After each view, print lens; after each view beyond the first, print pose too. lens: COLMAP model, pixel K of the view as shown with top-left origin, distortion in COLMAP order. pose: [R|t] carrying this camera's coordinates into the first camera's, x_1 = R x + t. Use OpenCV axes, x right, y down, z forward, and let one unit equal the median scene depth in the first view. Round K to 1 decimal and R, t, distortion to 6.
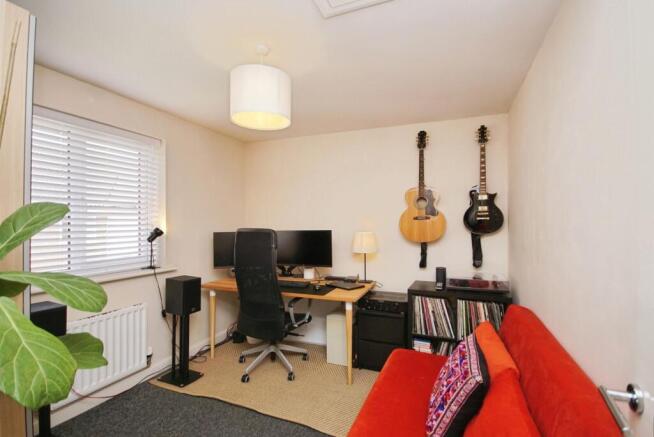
lens RADIAL K [[292.9, 0, 327.0], [0, 292.9, 218.5], [0, 0, 1]] dist [-0.001006, -0.000120]
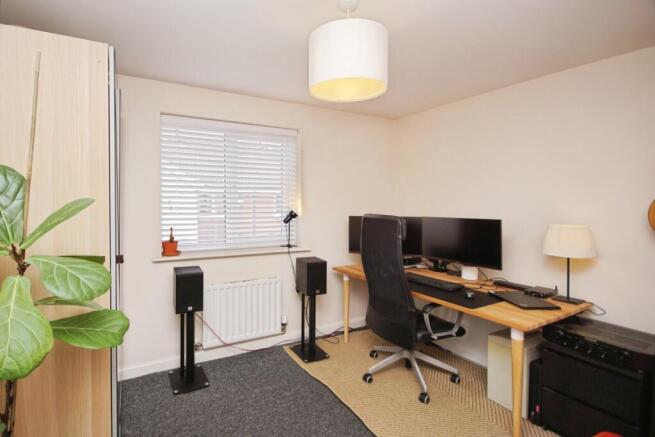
lens RADIAL K [[282.9, 0, 327.3], [0, 282.9, 199.1], [0, 0, 1]] dist [0.000228, -0.000243]
pose [[0.760590, 0.018515, -0.648968, 0.182249], [-0.006886, 0.999767, 0.020453, -0.029559], [0.649196, -0.011088, 0.760541, 0.239363]]
